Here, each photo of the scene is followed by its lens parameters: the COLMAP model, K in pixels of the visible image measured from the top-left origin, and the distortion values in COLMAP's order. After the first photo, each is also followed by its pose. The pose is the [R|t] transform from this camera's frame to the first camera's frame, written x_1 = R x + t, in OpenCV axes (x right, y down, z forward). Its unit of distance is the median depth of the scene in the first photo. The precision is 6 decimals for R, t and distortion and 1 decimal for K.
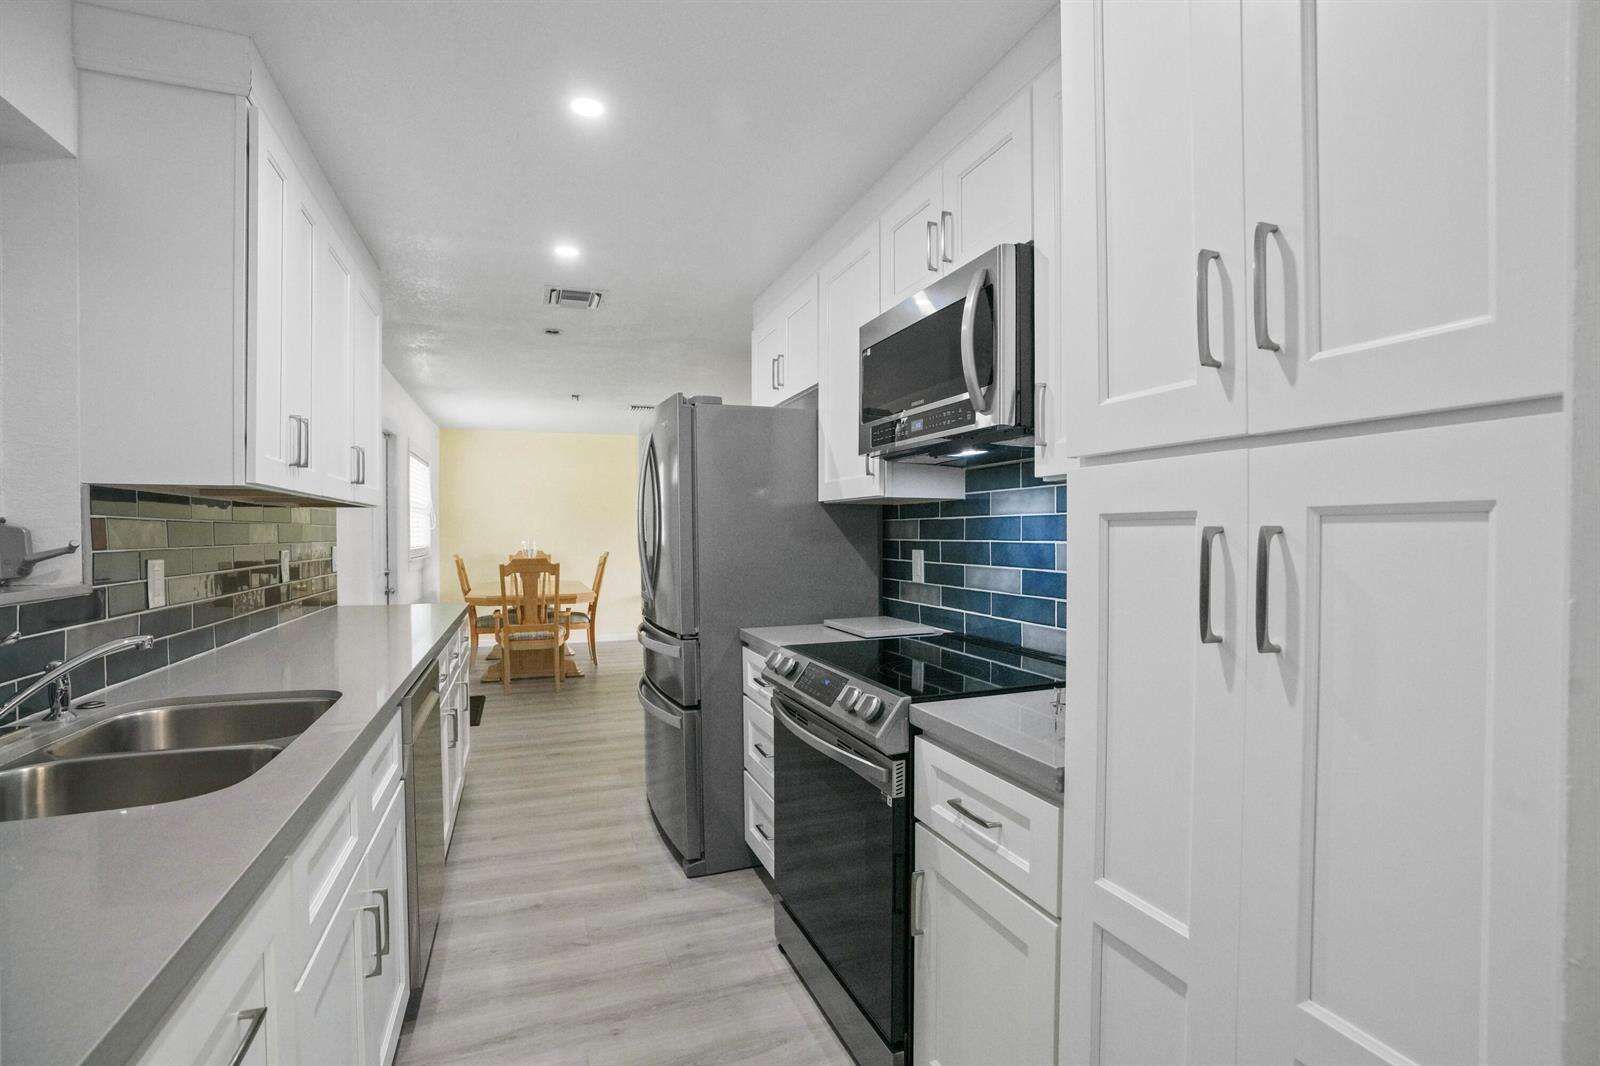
lens RADIAL K [[744.3, 0, 806.8], [0, 744.3, 526.3], [0, 0, 1]] dist [-0.068550, 0.028108]
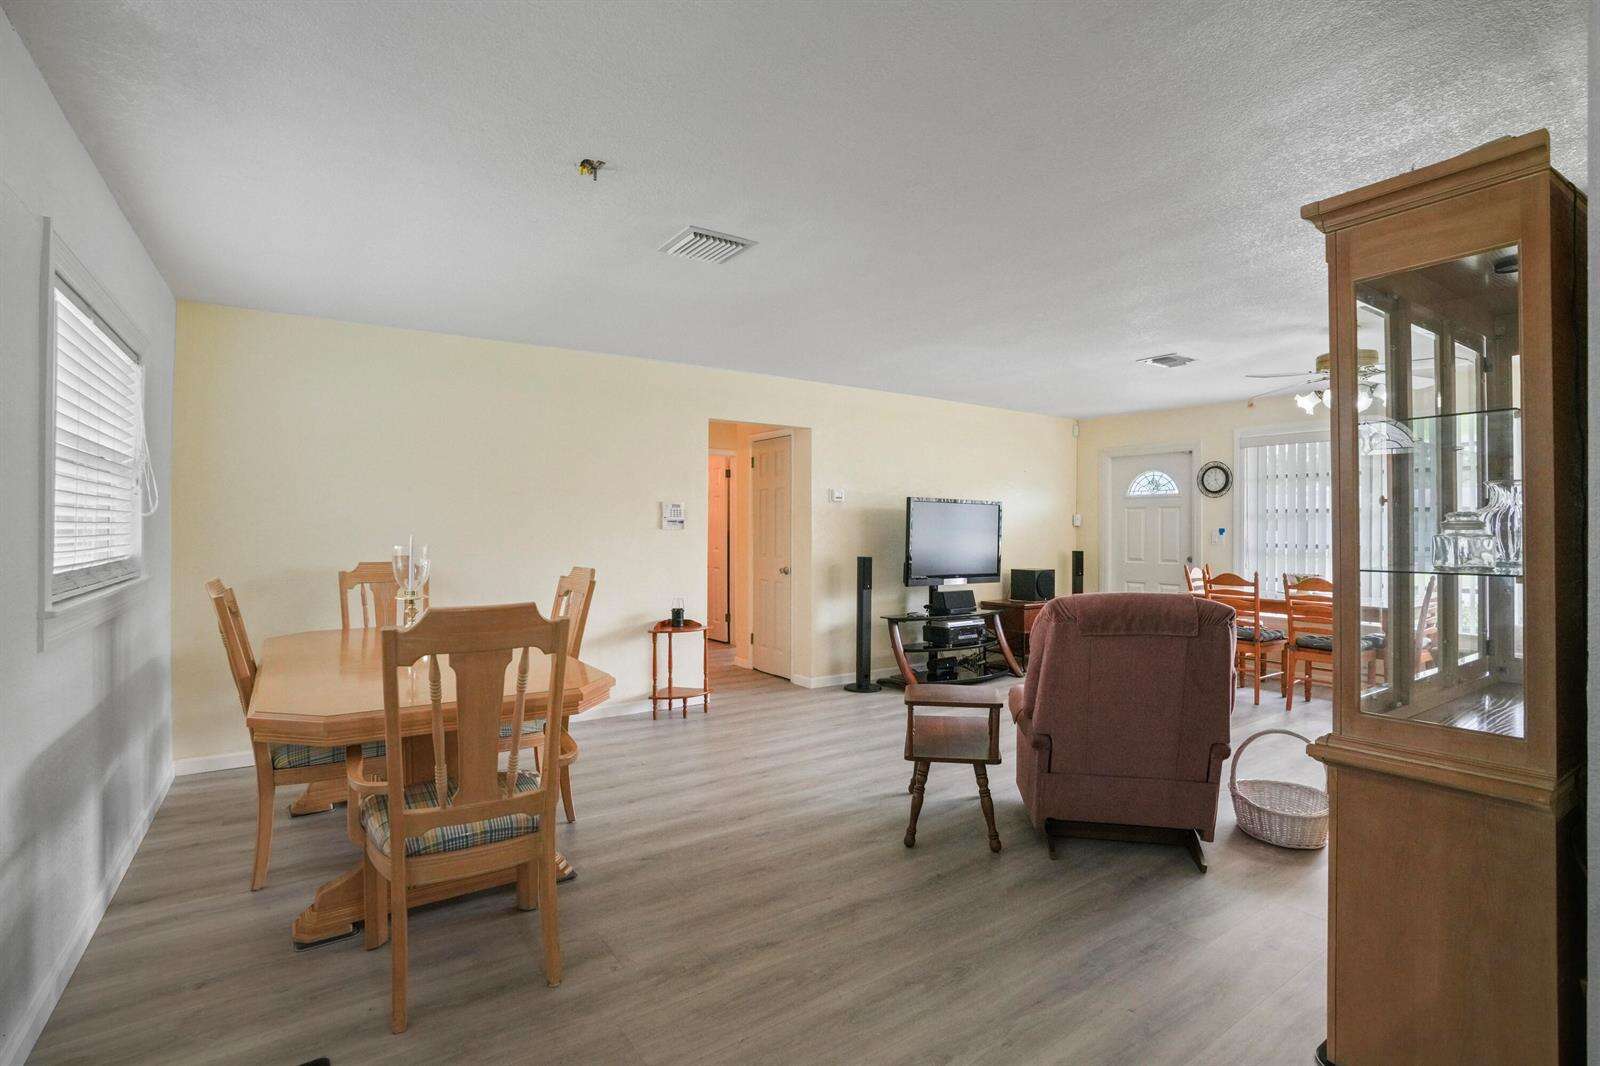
lens RADIAL K [[744.3, 0, 806.8], [0, 744.3, 526.3], [0, 0, 1]] dist [-0.068550, 0.028108]
pose [[0.968635, 0.007971, 0.248360, -0.674907], [-0.010702, 0.999896, 0.009647, 0.007980], [-0.248257, -0.012002, 0.968620, 1.387665]]
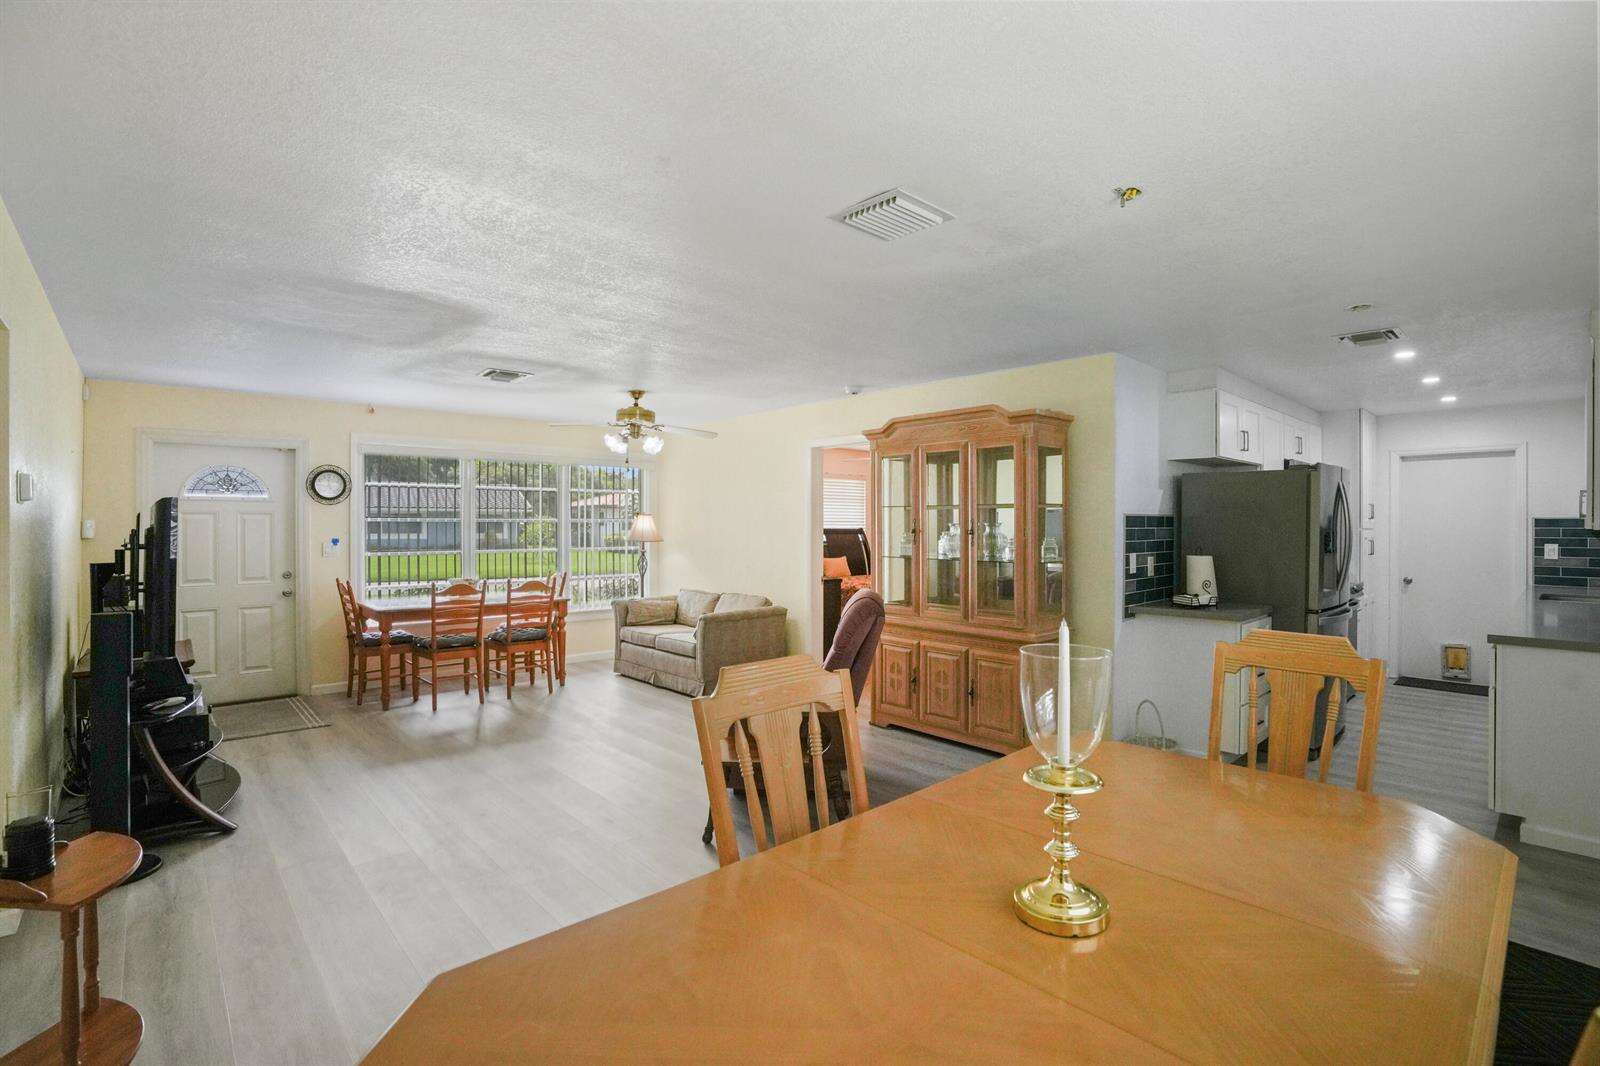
lens RADIAL K [[744.3, 0, 806.8], [0, 744.3, 526.3], [0, 0, 1]] dist [-0.068550, 0.028108]
pose [[-0.376482, 0.002035, 0.926422, -1.343959], [-0.009276, 0.999939, -0.005966, -0.014341], [-0.926377, -0.010840, -0.376441, 2.962238]]
